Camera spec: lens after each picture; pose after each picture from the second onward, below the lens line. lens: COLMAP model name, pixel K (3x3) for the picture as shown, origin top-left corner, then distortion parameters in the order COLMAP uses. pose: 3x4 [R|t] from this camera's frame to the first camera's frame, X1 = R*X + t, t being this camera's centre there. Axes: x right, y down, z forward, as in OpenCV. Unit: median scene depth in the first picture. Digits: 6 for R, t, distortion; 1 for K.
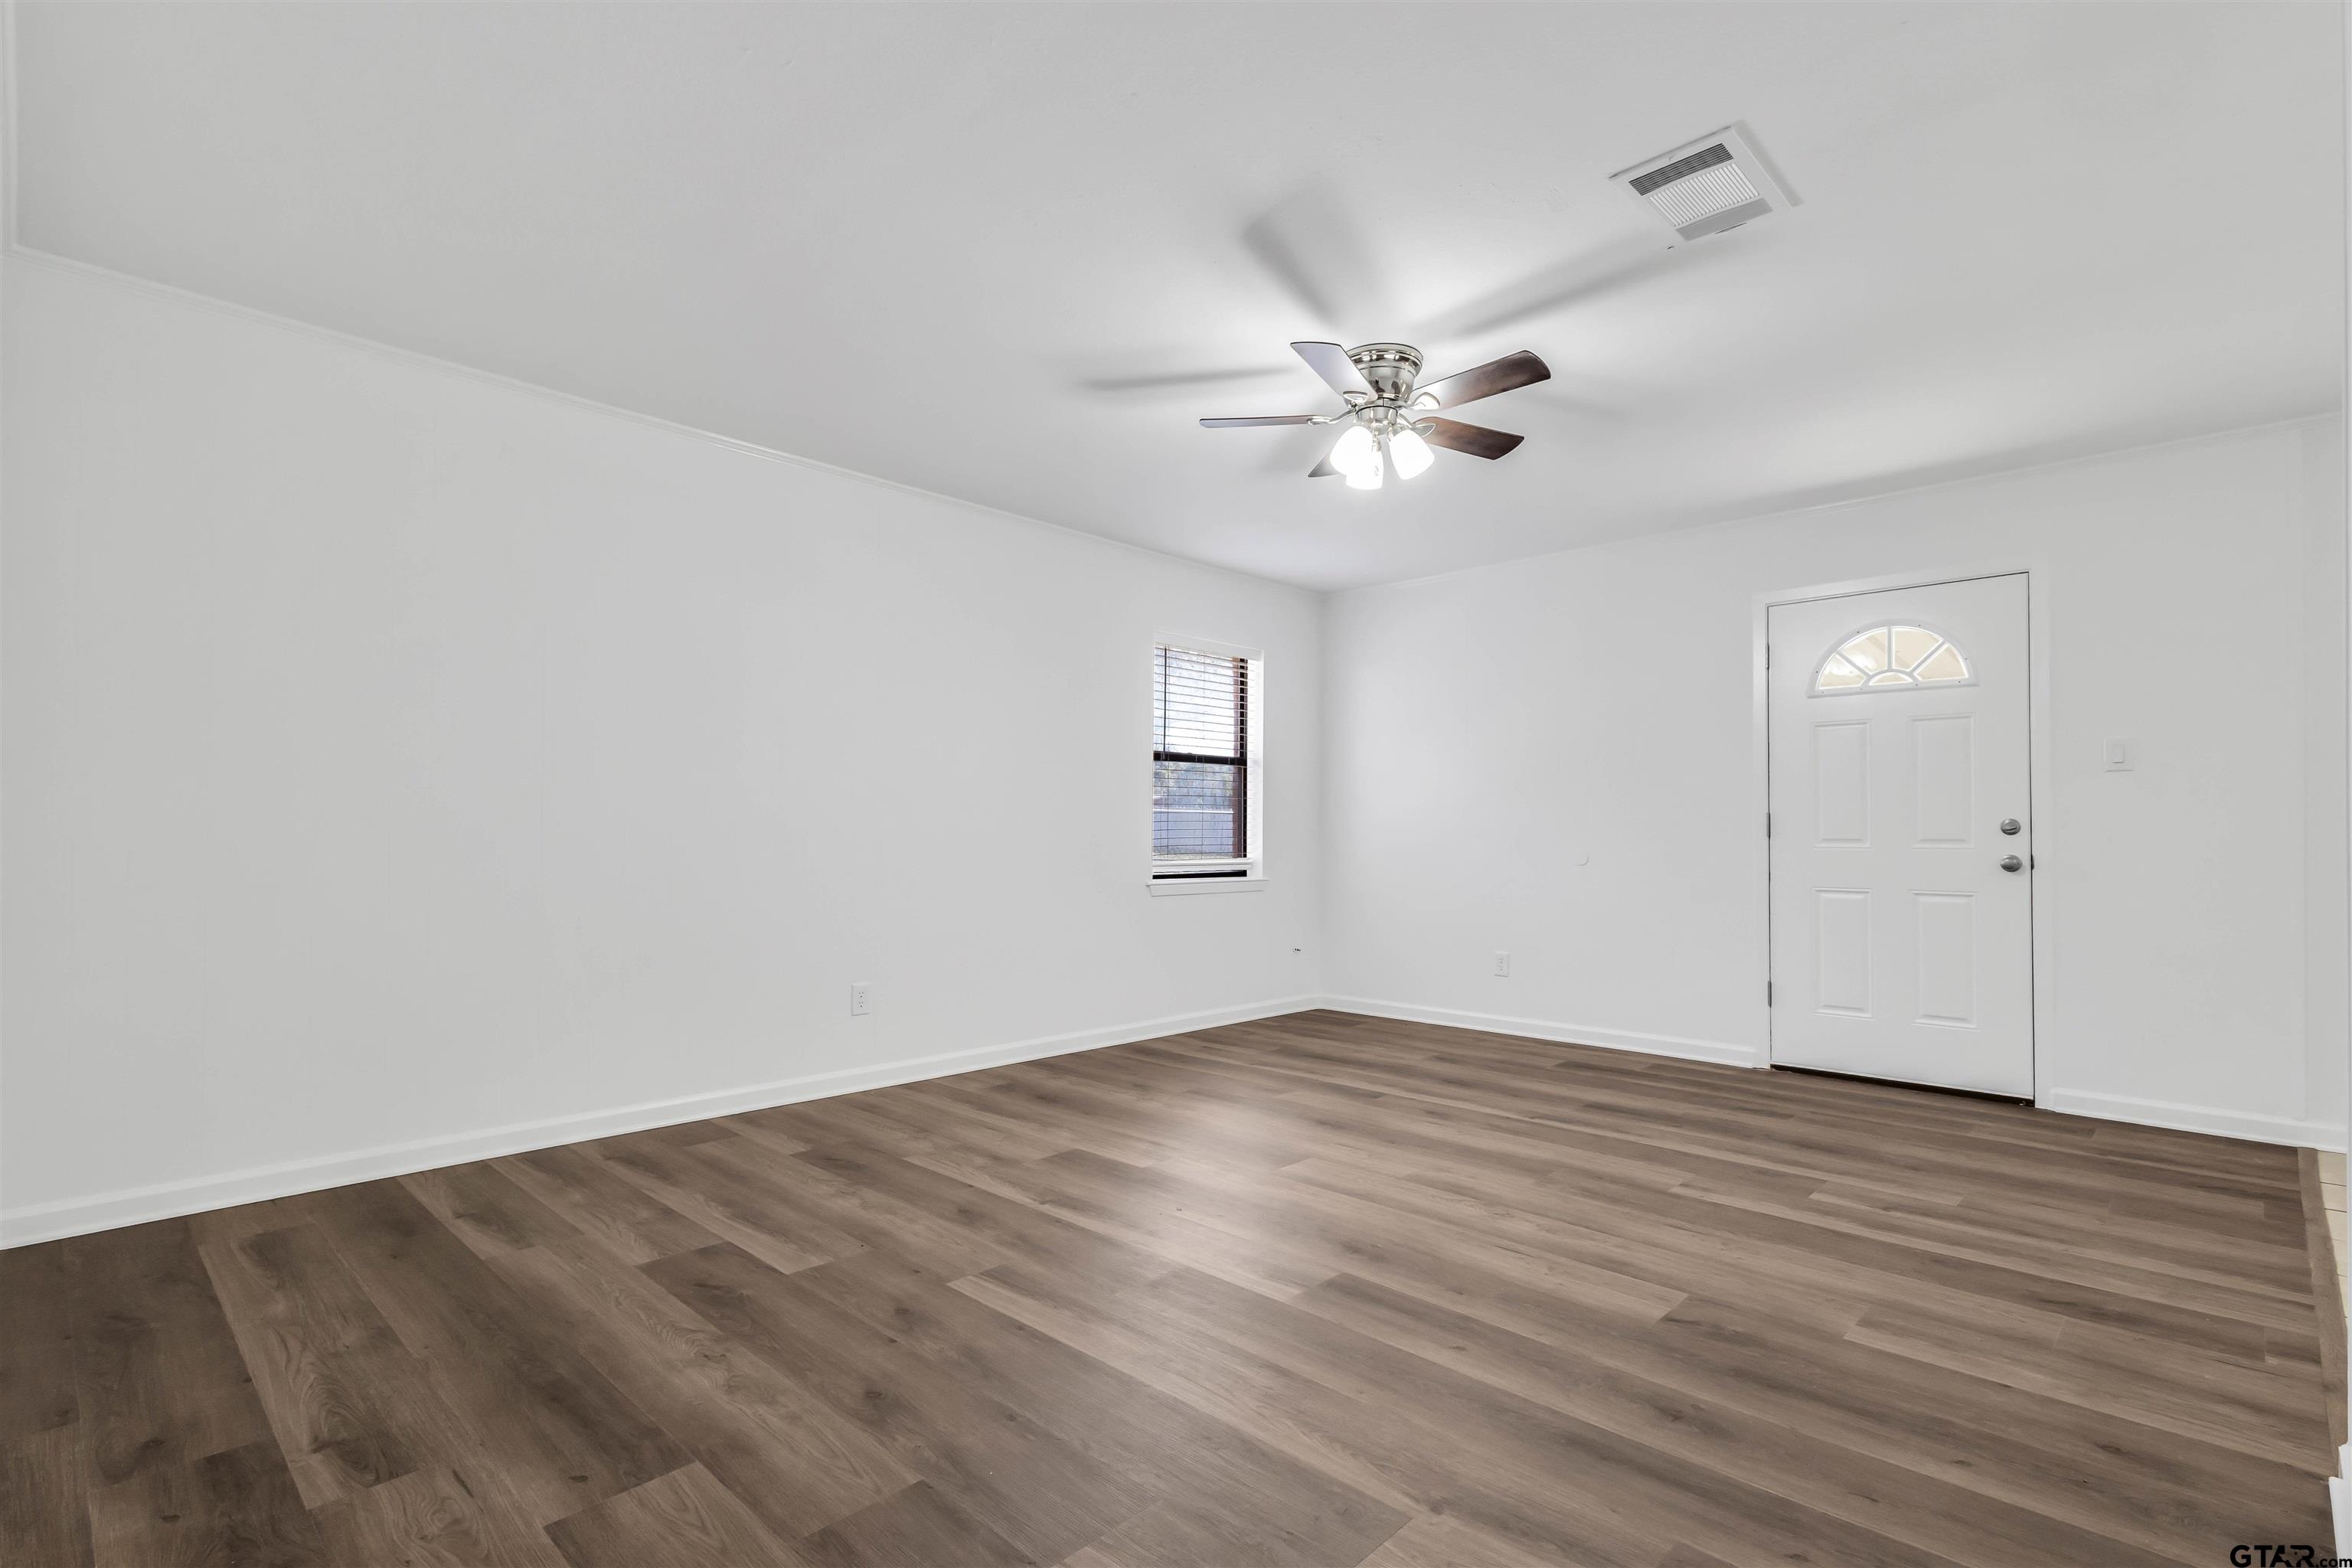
lens RADIAL K [[1117.0, 0, 1159.1], [0, 1117.0, 802.8], [0, 0, 1]] dist [0.008495, 0.000218]
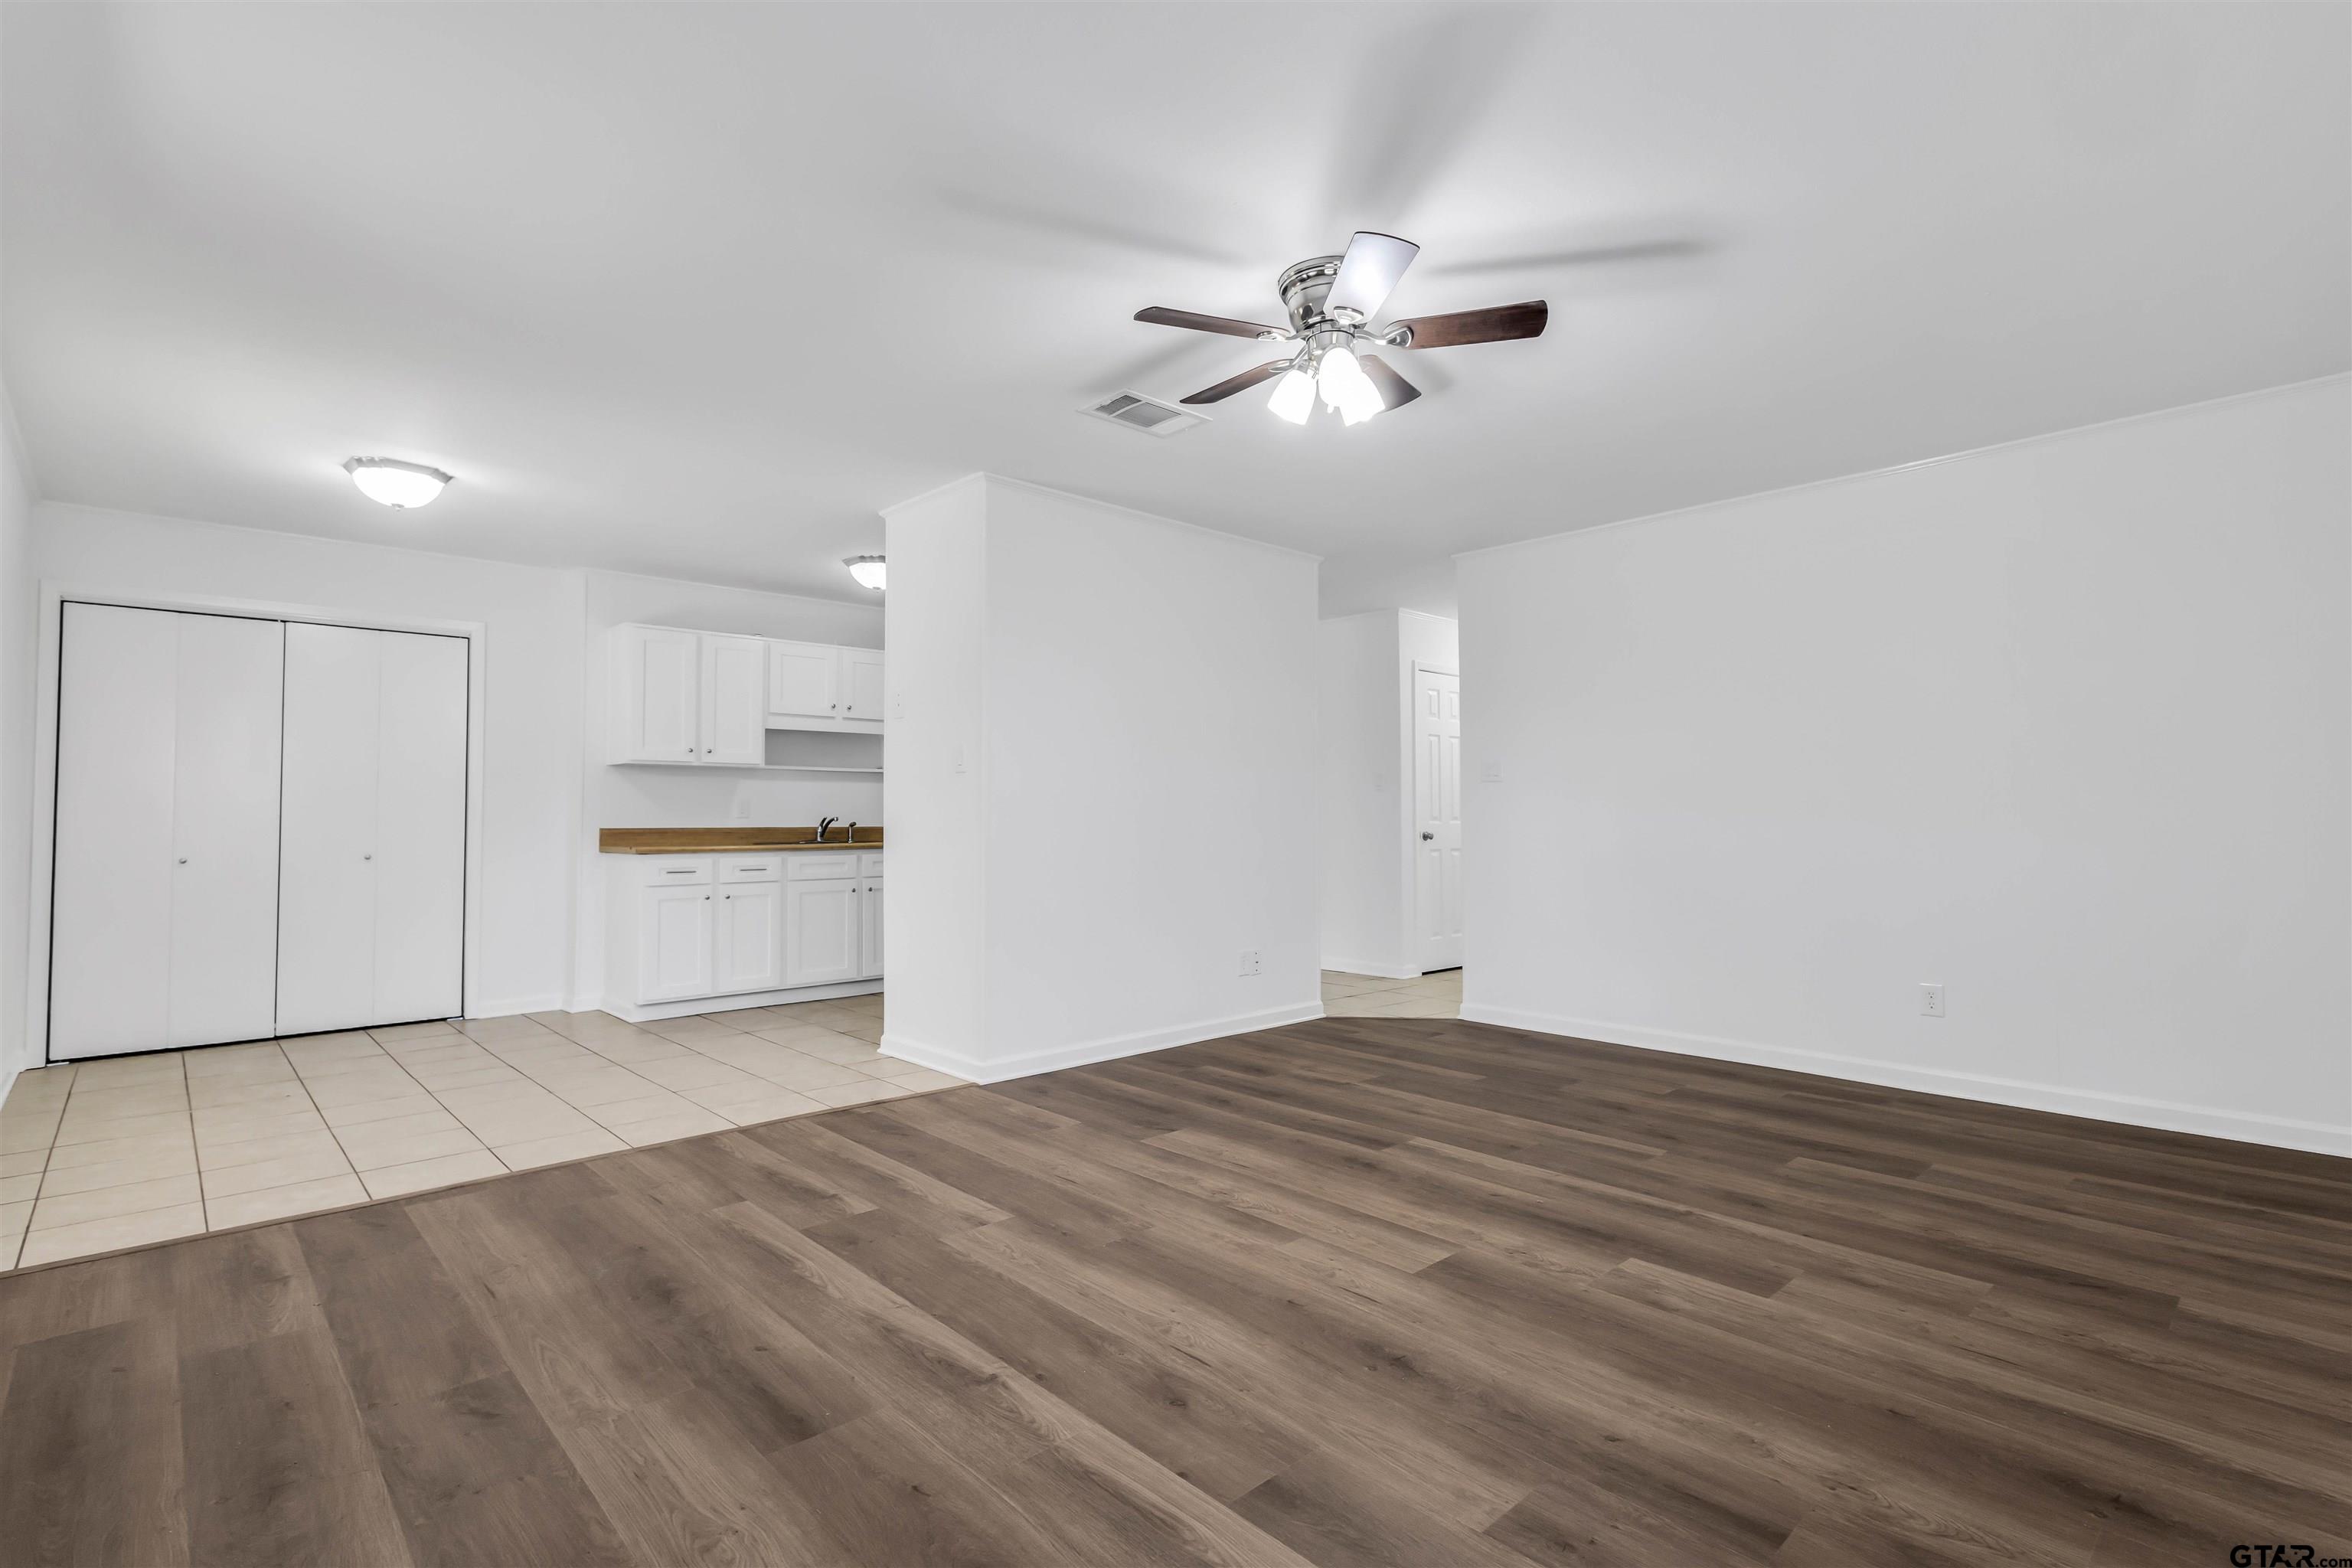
lens RADIAL K [[1102.3, 0, 1178.8], [0, 1102.3, 799.6], [0, 0, 1]] dist [0.007840, 0.000270]
pose [[-0.999345, -0.004568, 0.035909, 0.305181], [-0.006034, 0.999149, -0.040808, 0.046027], [-0.035692, -0.040998, -0.998522, 2.002673]]
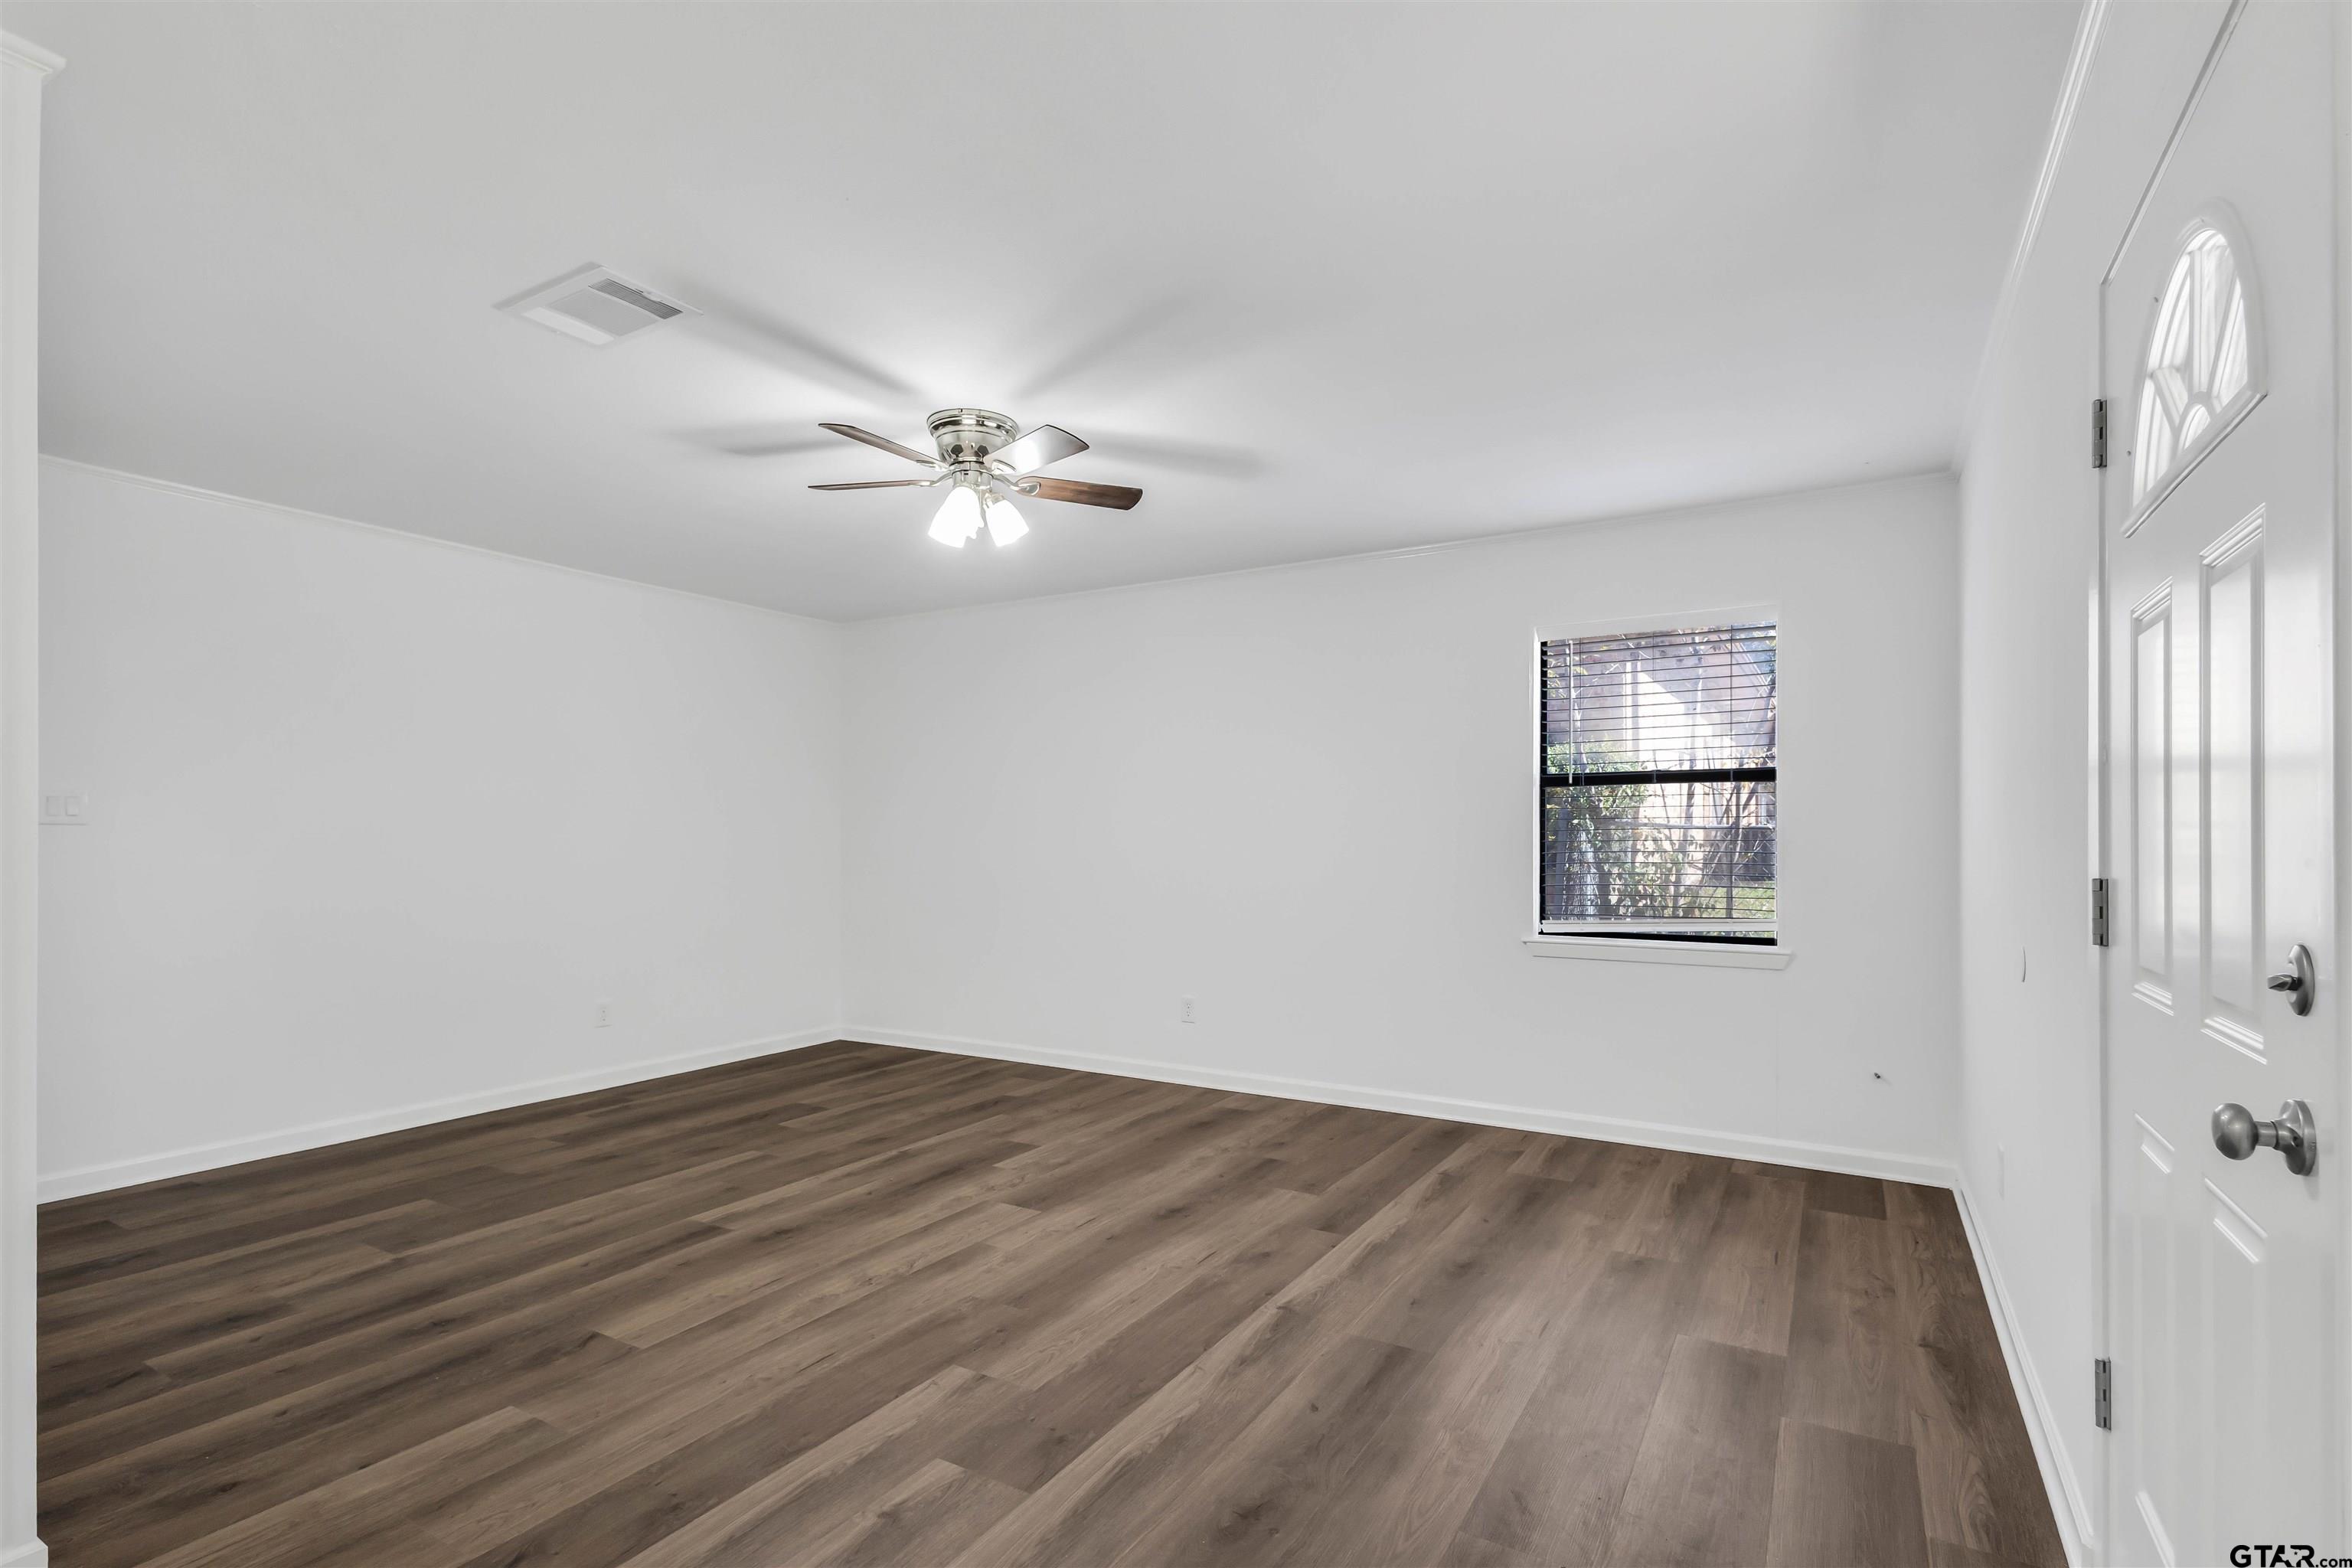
lens RADIAL K [[1105.1, 0, 1179.0], [0, 1105.1, 827.5], [0, 0, 1]] dist [0.001922, -0.000303]
pose [[0.243395, -0.011712, -0.969857, 1.314418], [0.025969, 0.999647, -0.005554, -0.023671], [0.969580, -0.023834, 0.243613, 1.022202]]
